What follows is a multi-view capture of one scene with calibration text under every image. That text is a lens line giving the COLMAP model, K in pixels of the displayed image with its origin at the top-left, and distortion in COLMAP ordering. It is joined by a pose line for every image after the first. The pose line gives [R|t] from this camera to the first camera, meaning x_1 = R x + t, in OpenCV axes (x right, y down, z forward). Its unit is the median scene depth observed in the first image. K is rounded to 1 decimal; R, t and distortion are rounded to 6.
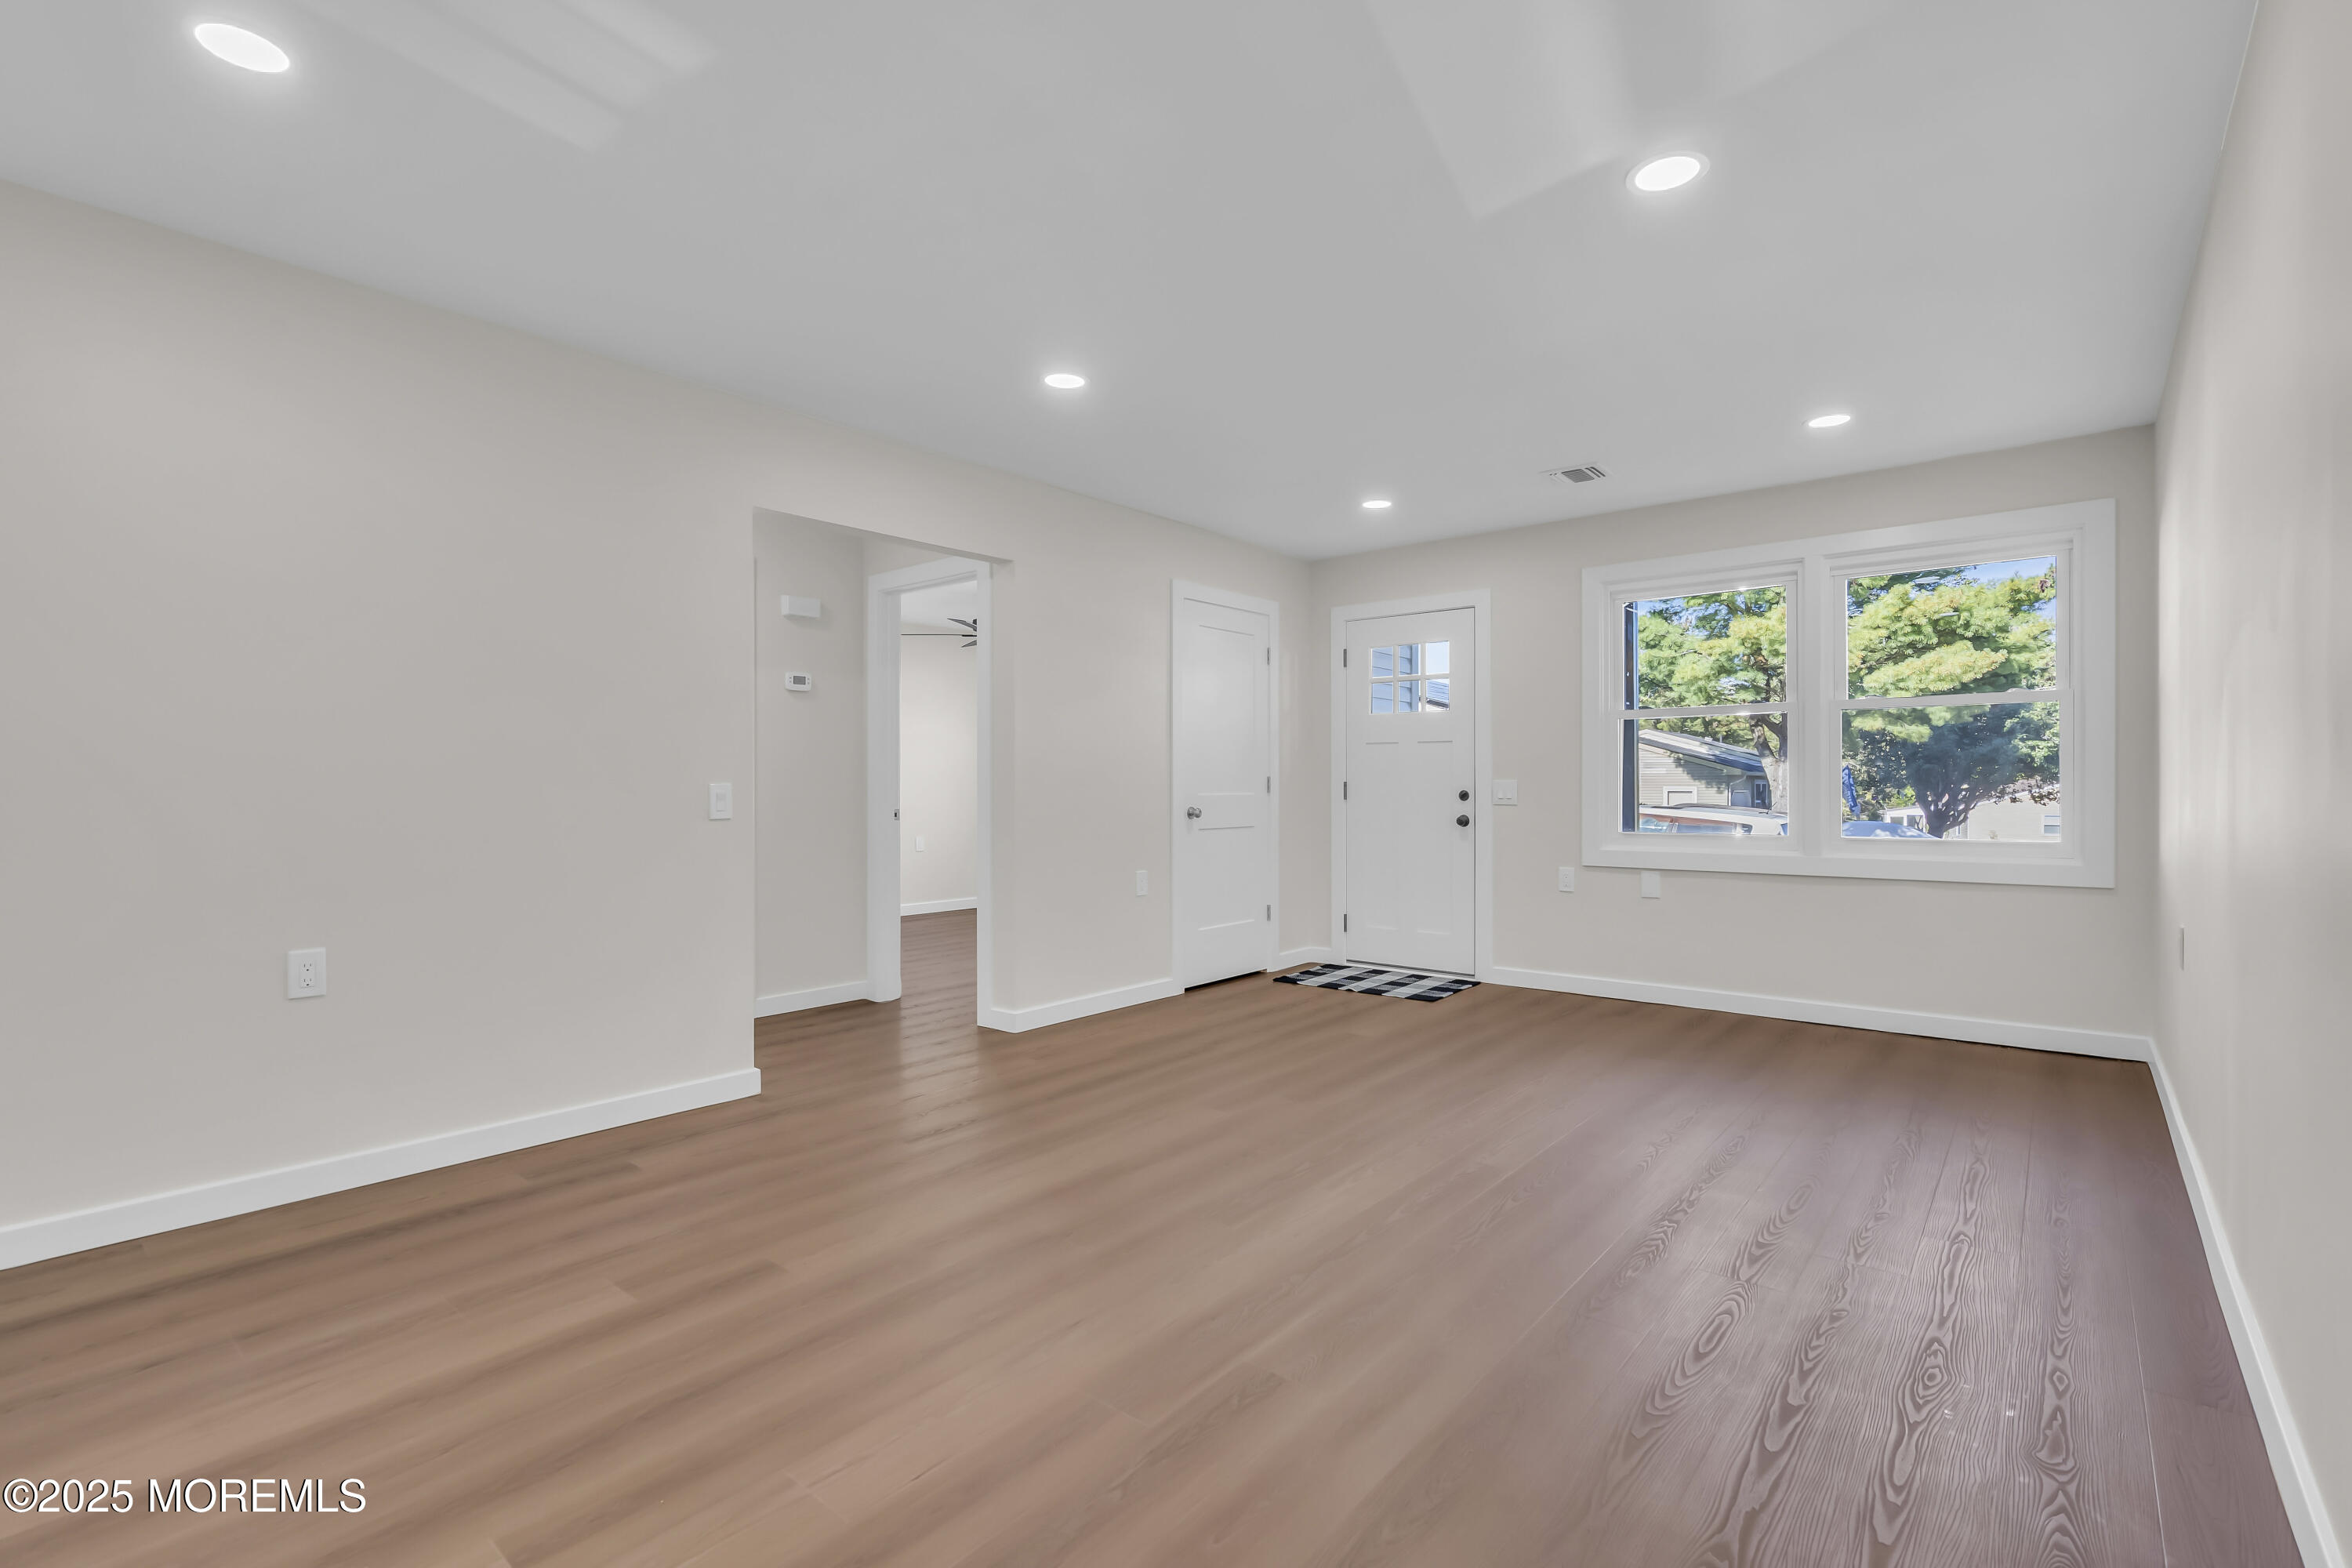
lens RADIAL K [[1057.2, 0, 1193.2], [0, 1057.2, 785.9], [0, 0, 1]] dist [0.001678, 0.000024]
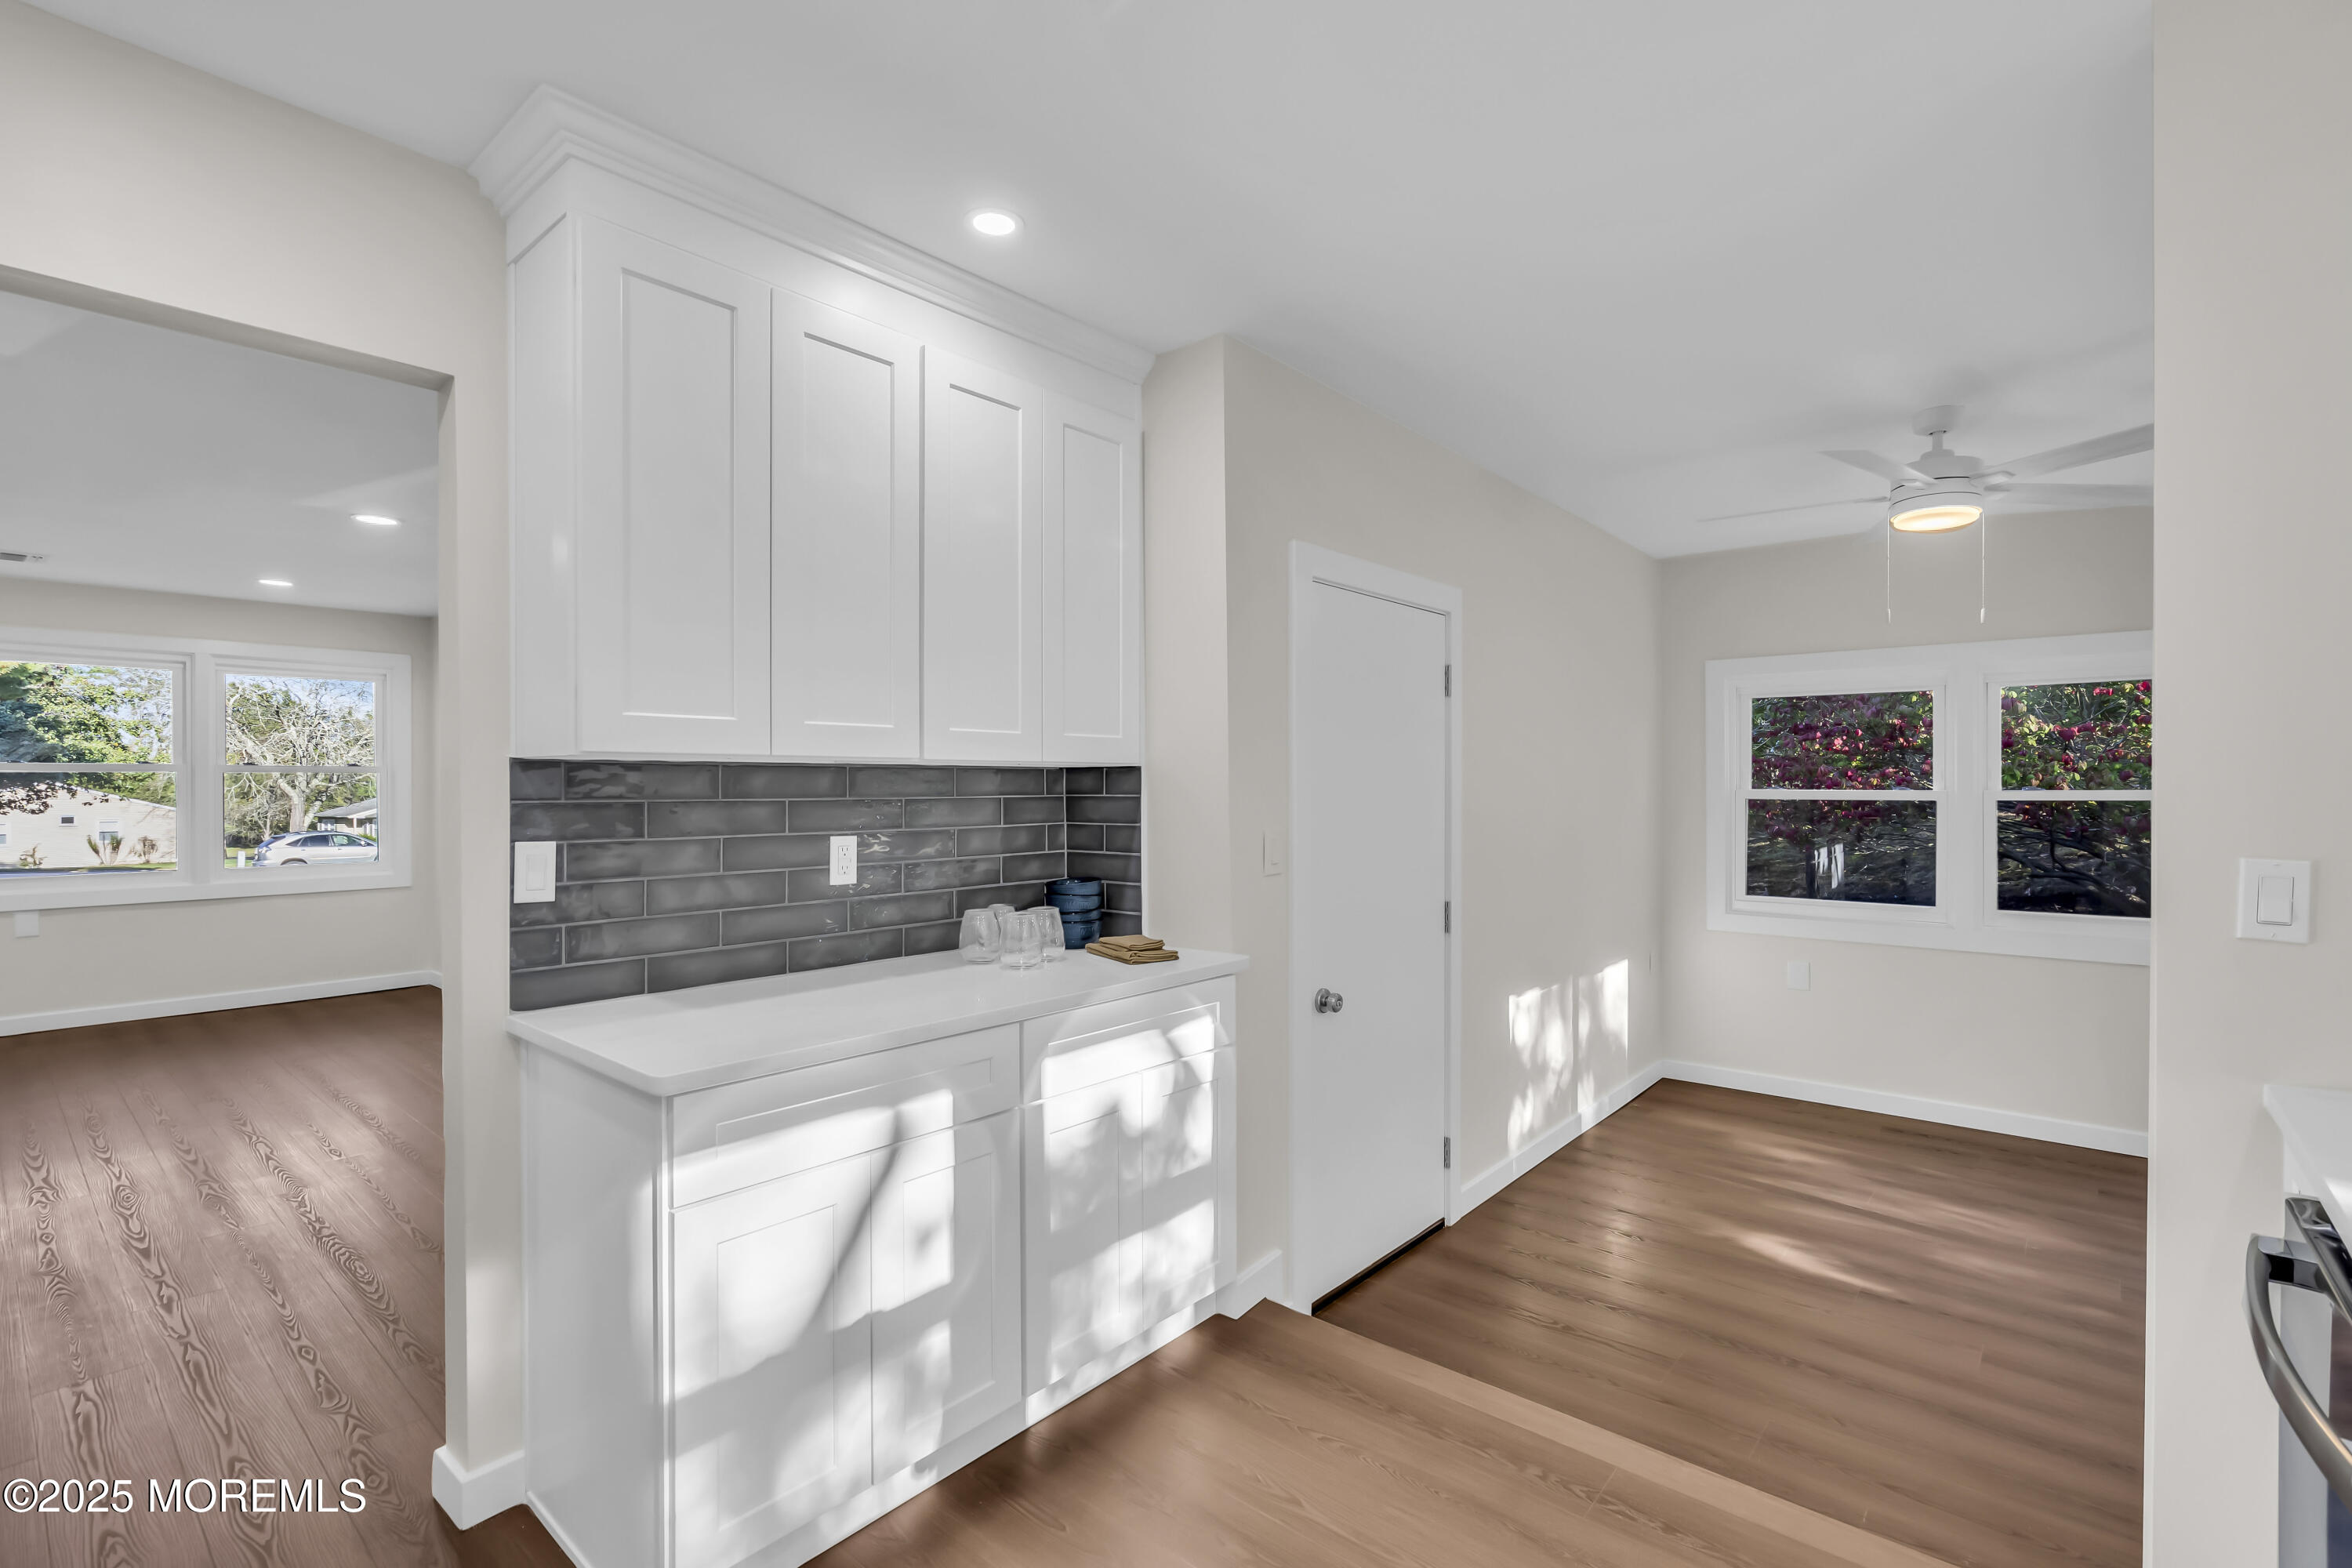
lens RADIAL K [[1057.2, 0, 1178.7], [0, 1057.2, 783.0], [0, 0, 1]] dist [0.001678, 0.000024]
pose [[0.028407, 0.000854, 0.999596, -0.519083], [0.001553, 0.999998, -0.000899, -0.041589], [-0.999595, 0.001577, 0.028406, -0.183291]]
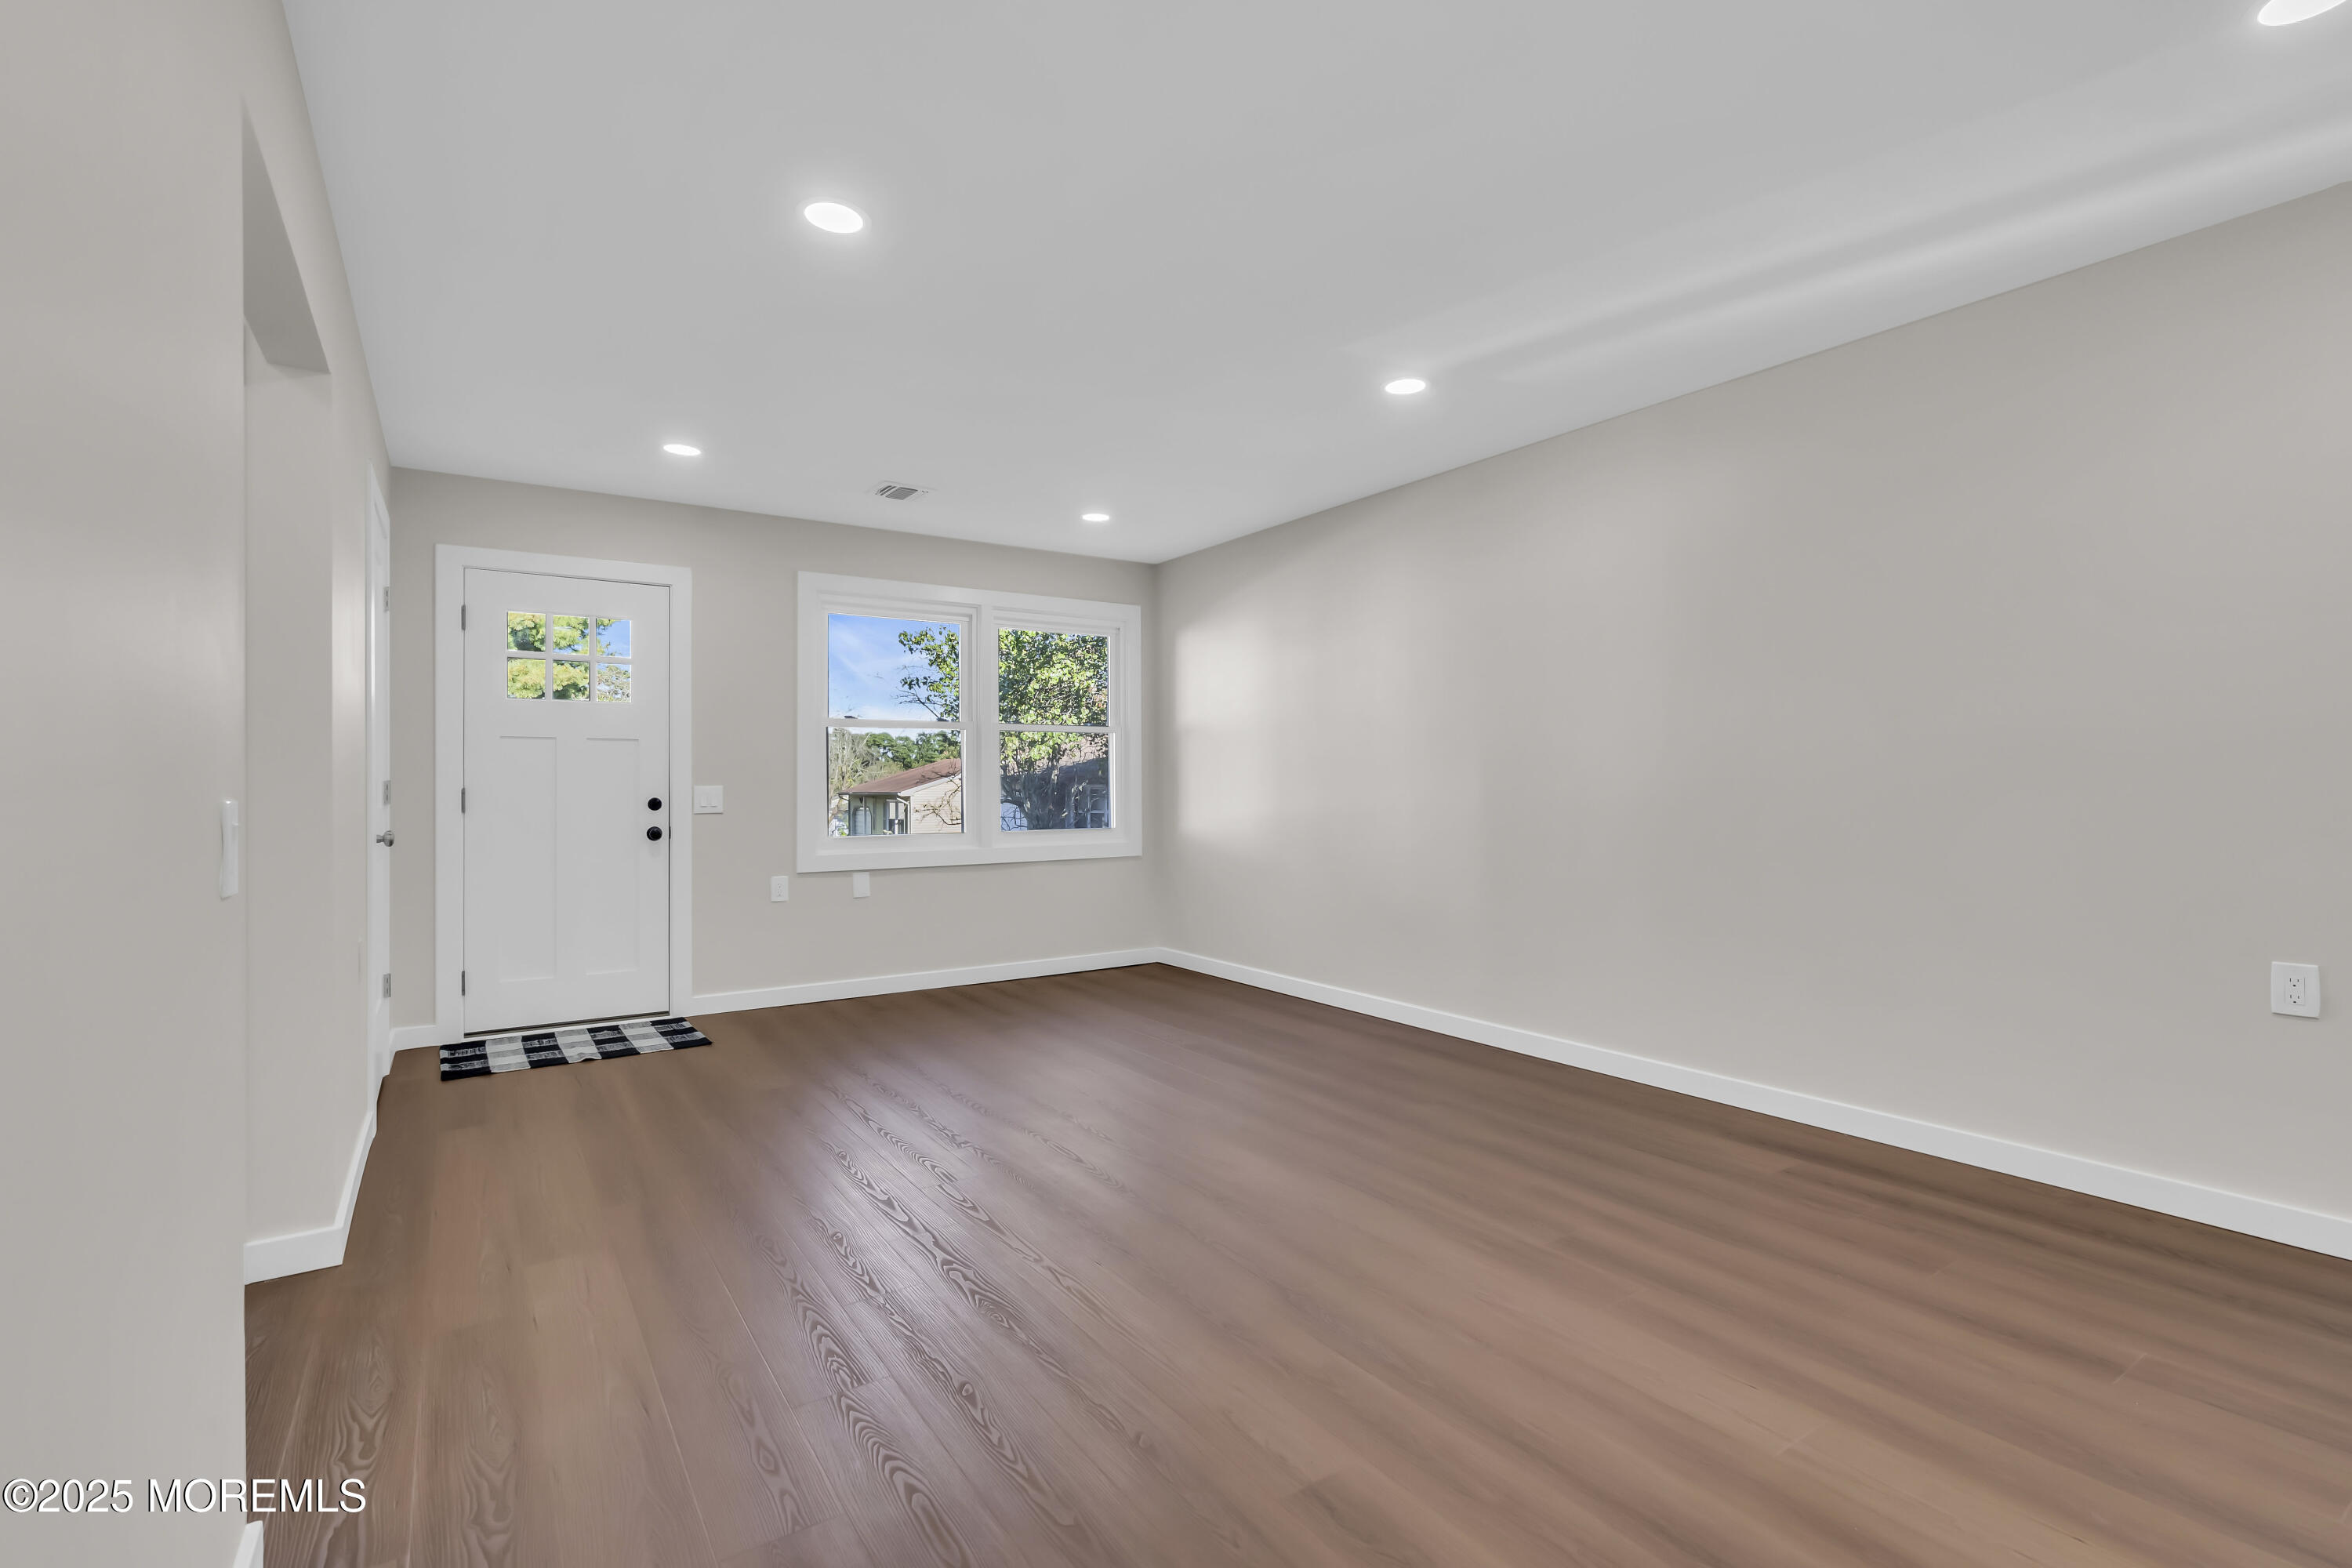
lens RADIAL K [[1057.2, 0, 1168.3], [0, 1057.2, 779.1], [0, 0, 1]] dist [0.001678, 0.000024]
pose [[0.302091, 0.004374, 0.953269, -0.400517], [0.005440, 0.999965, -0.006312, -0.003574], [-0.953264, 0.007092, 0.302057, 0.319920]]
